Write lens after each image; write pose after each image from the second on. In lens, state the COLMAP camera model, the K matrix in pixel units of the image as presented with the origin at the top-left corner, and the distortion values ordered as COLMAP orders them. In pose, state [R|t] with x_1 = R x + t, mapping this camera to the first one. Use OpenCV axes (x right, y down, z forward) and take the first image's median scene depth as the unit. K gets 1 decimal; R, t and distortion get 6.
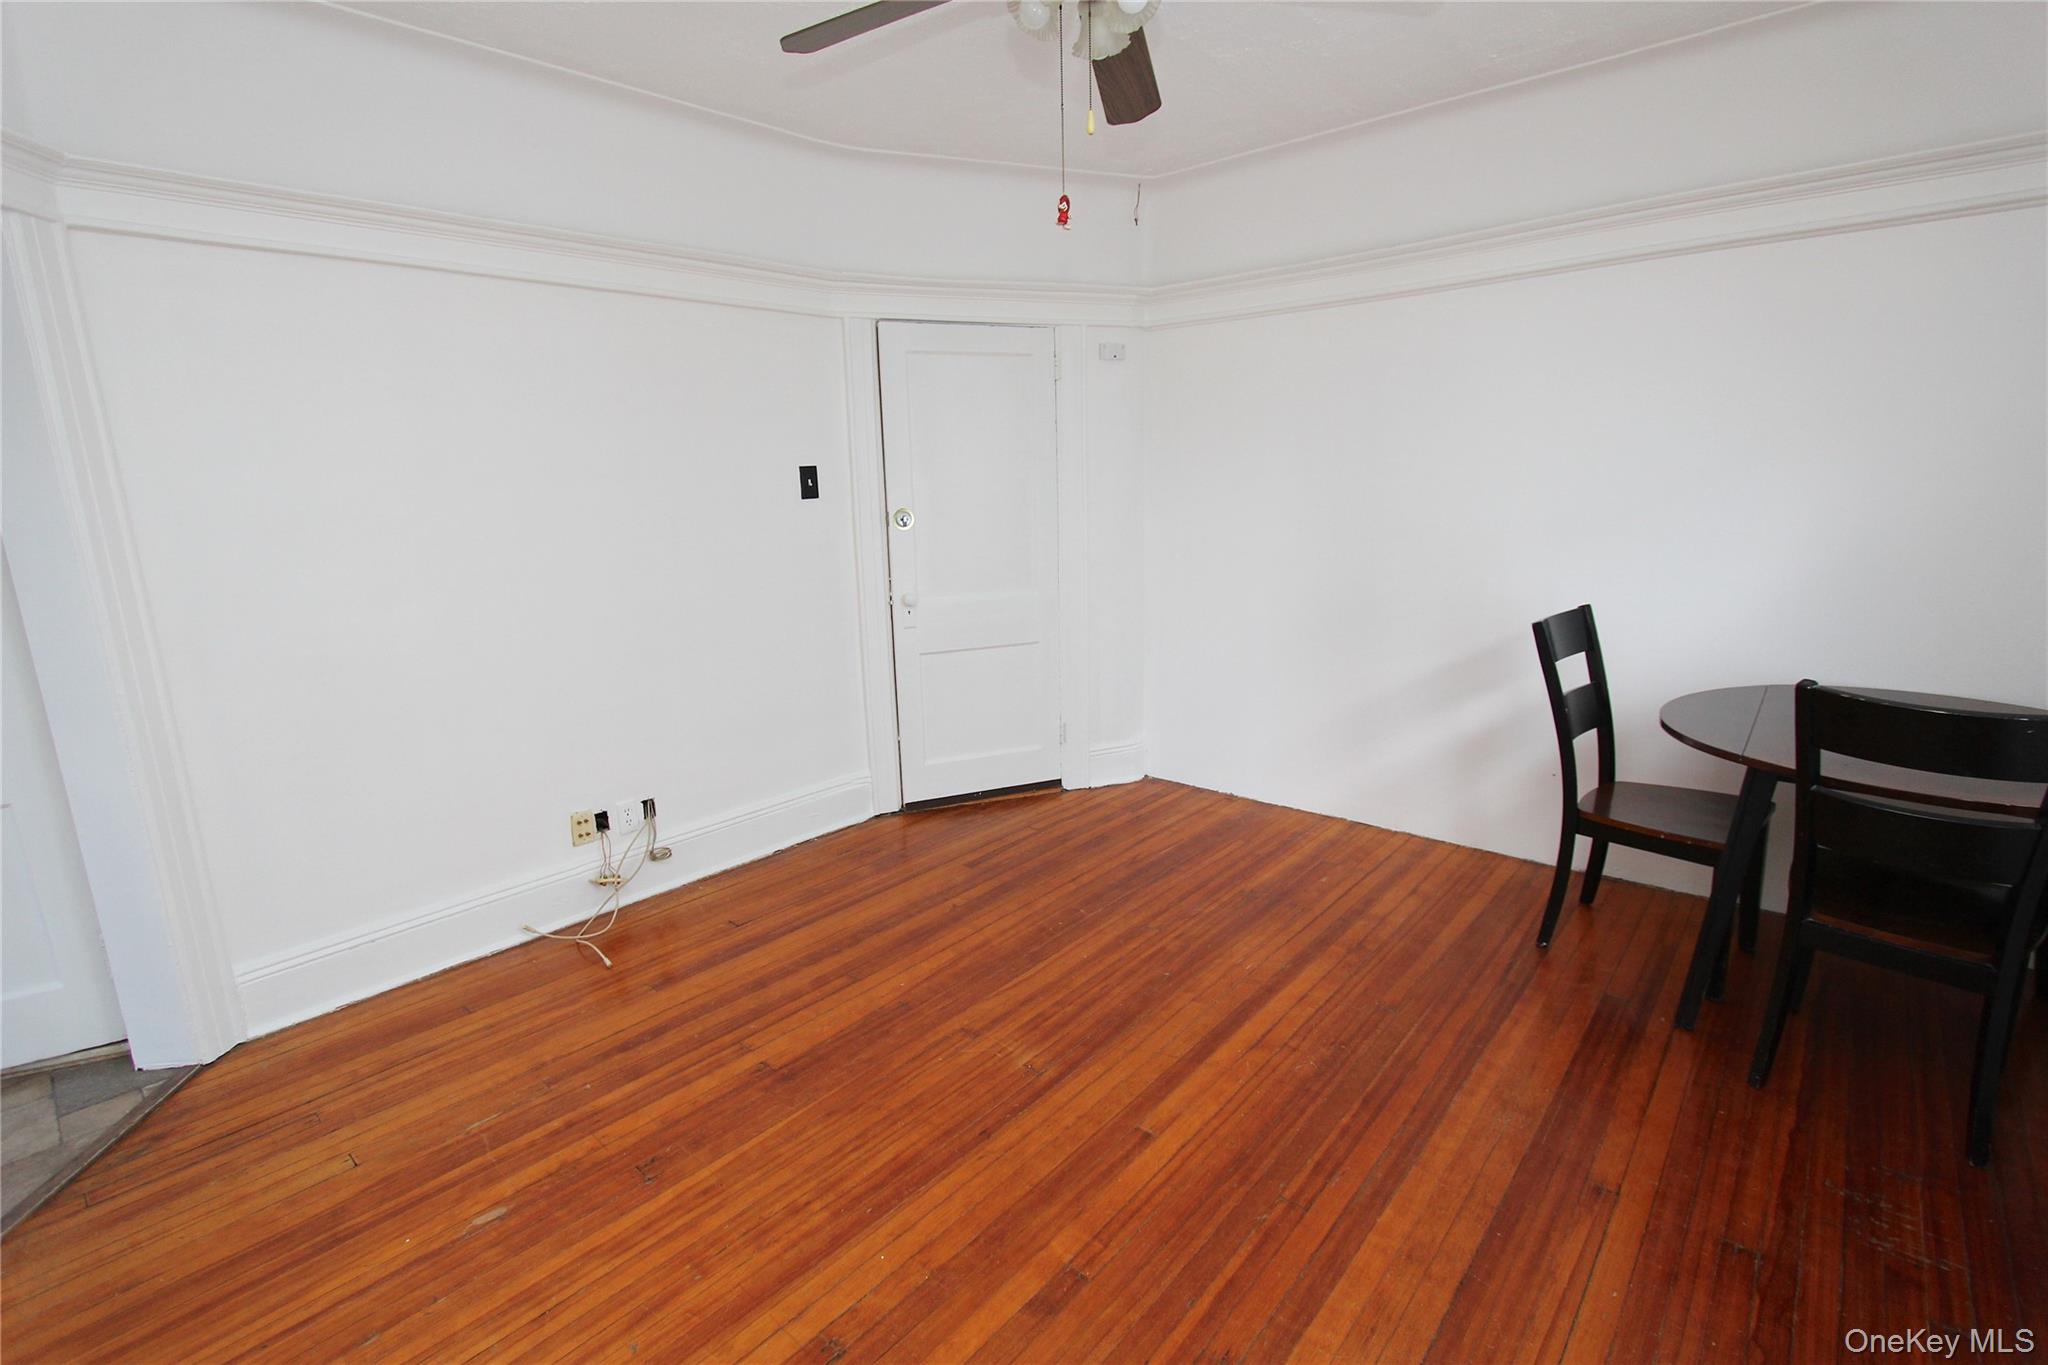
lens RADIAL K [[935.3, 0, 1027.1], [0, 935.3, 679.5], [0, 0, 1]] dist [-0.024698, 0.001634]
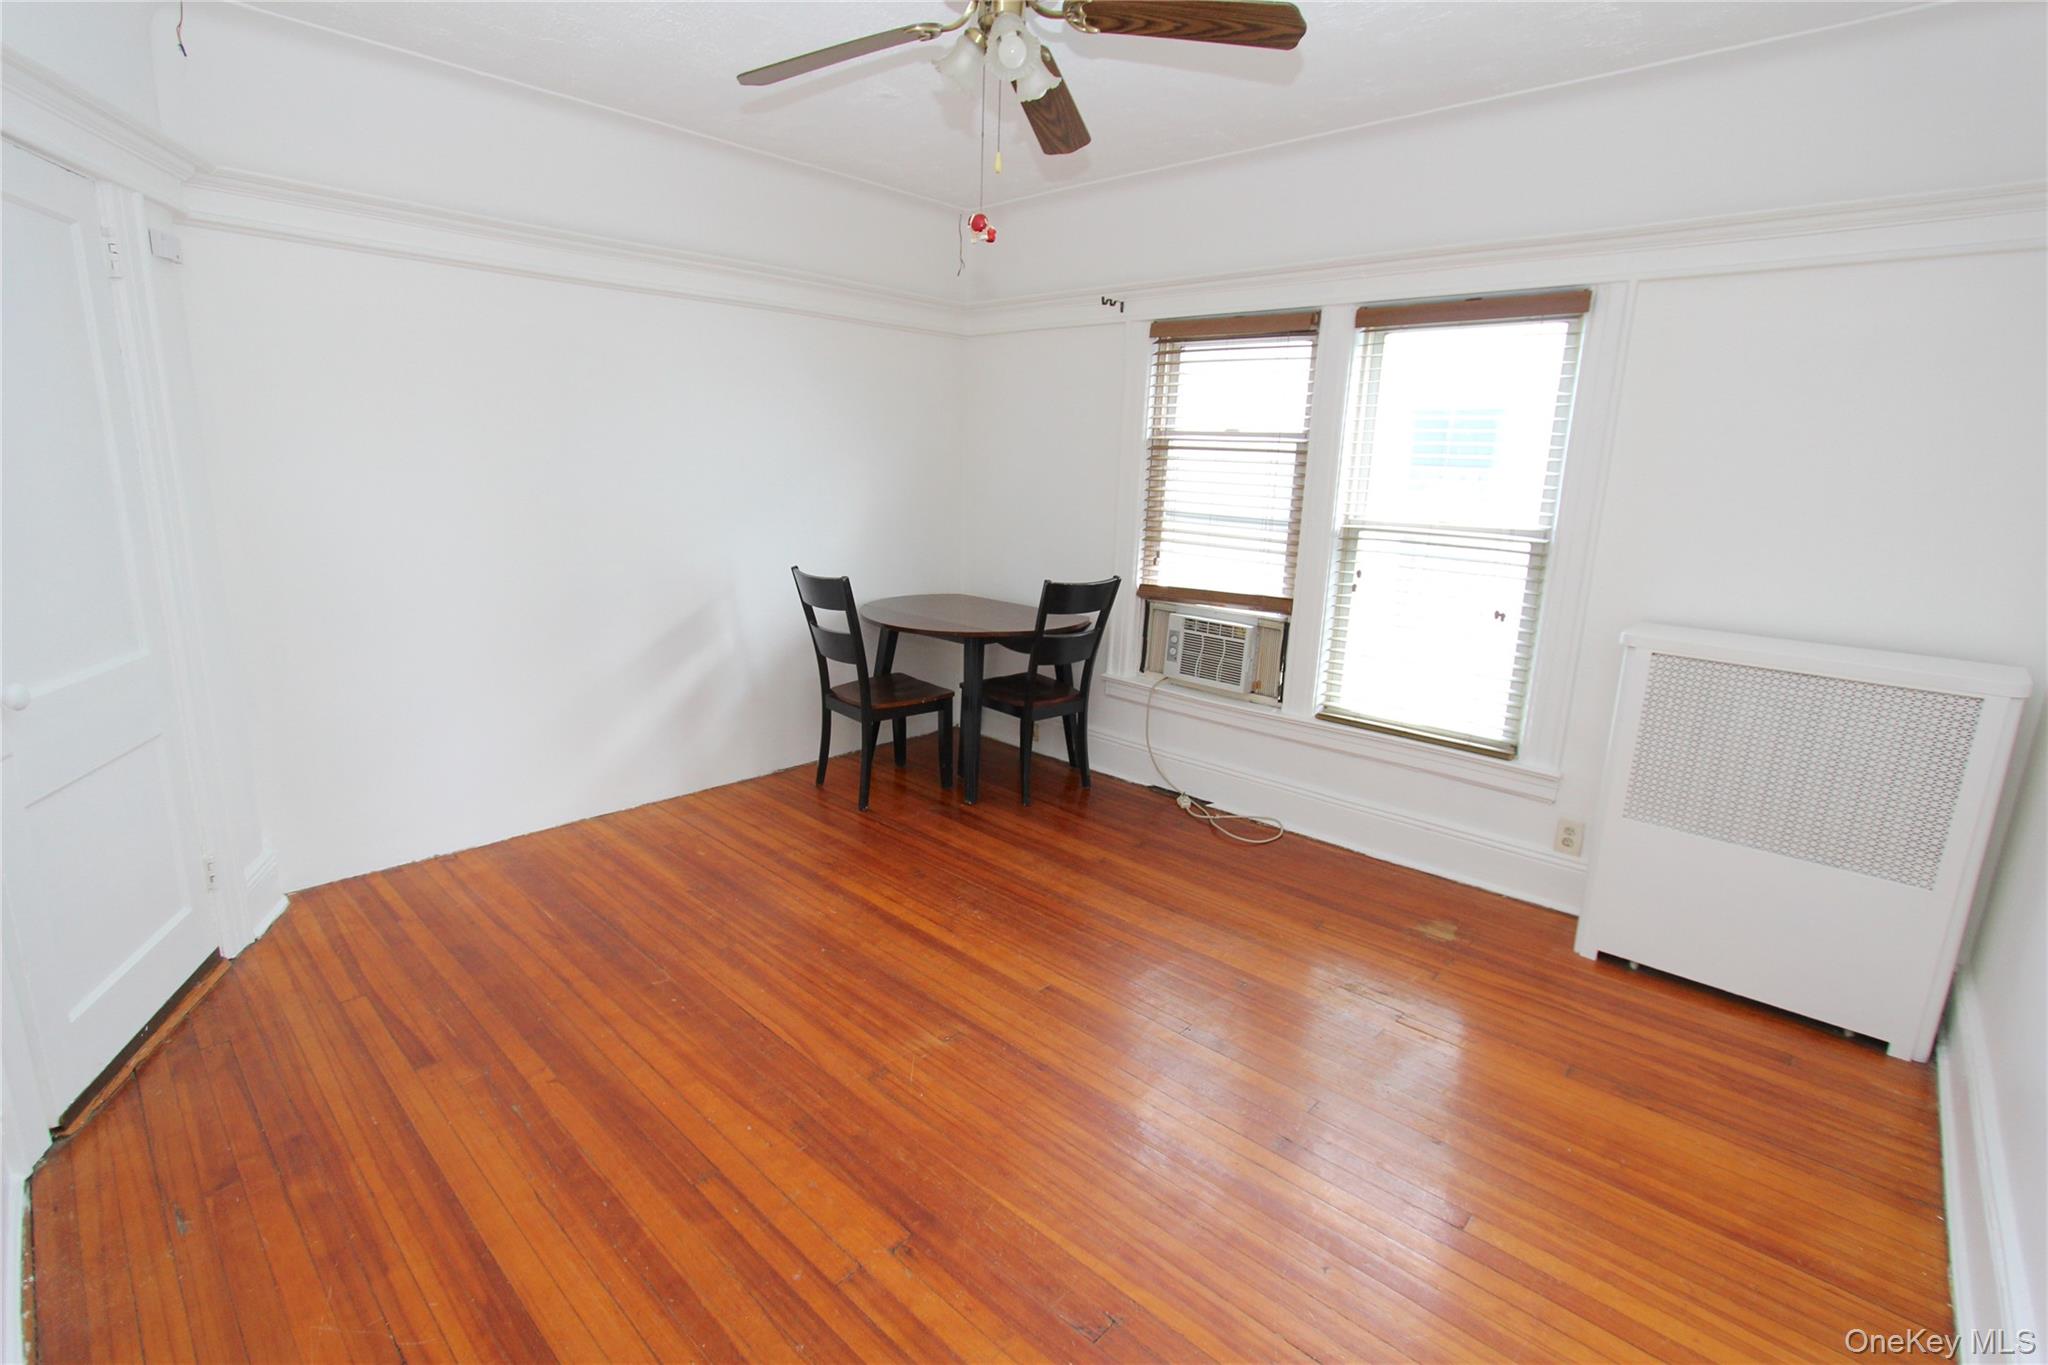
lens RADIAL K [[935.3, 0, 1021.7], [0, 935.3, 670.2], [0, 0, 1]] dist [-0.024698, 0.001634]
pose [[0.032846, -0.190035, 0.981228, -0.666293], [0.182749, 0.966348, 0.181036, -0.107358], [-0.982611, 0.173372, 0.066470, 0.560446]]
